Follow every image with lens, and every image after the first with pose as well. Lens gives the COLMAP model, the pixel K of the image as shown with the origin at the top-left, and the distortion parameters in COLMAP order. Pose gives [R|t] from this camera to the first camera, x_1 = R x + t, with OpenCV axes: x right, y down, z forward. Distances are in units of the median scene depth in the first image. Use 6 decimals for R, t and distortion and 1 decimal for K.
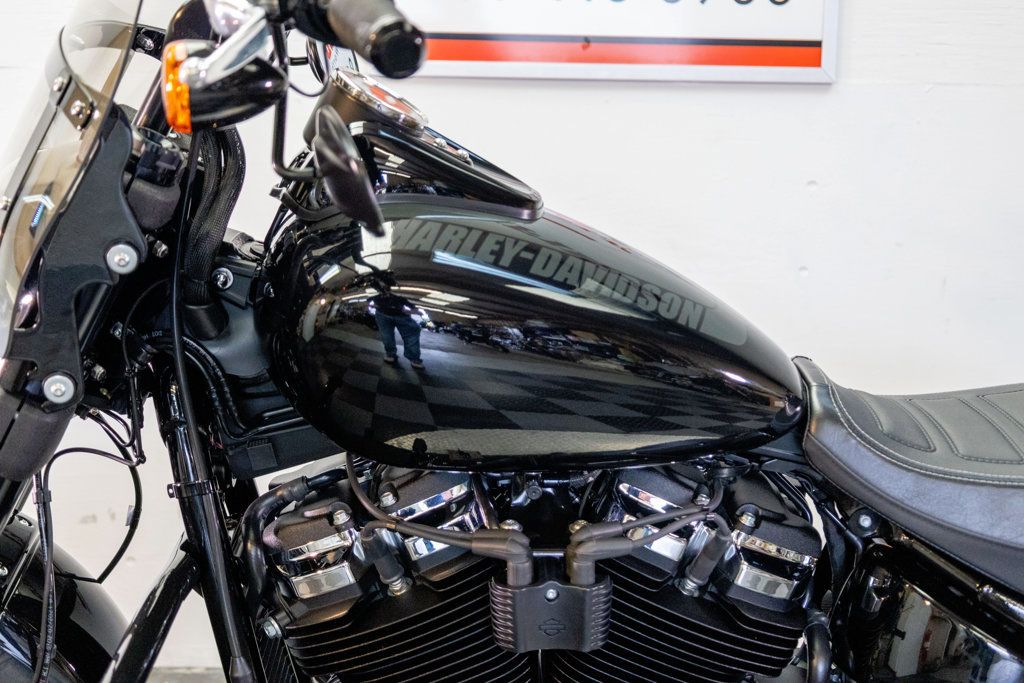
lens RADIAL K [[1503.1, 0, 512.0], [0, 1503.1, 341.5], [0, 0, 1]] dist [0.031724, 0.057076]
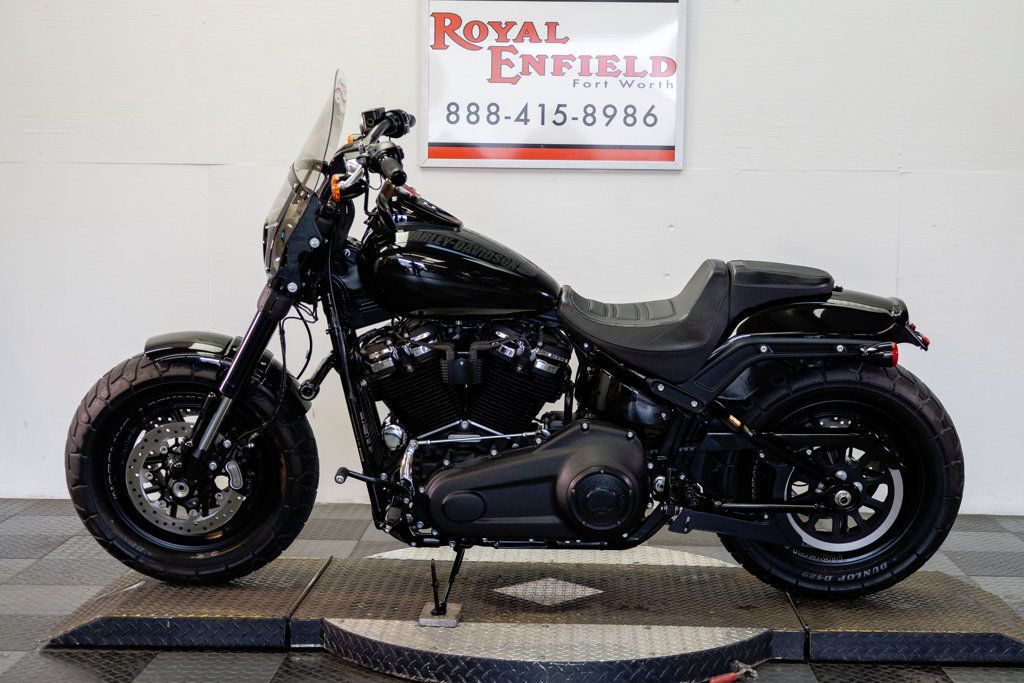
lens RADIAL K [[1503.1, 0, 512.0], [0, 1503.1, 341.5], [0, 0, 1]] dist [0.031724, 0.057076]
pose [[0.997938, 0.000072, -0.064185, 0.285427], [-0.002724, 0.999146, -0.041237, 0.230660], [0.064127, 0.041327, 0.997086, -1.710594]]
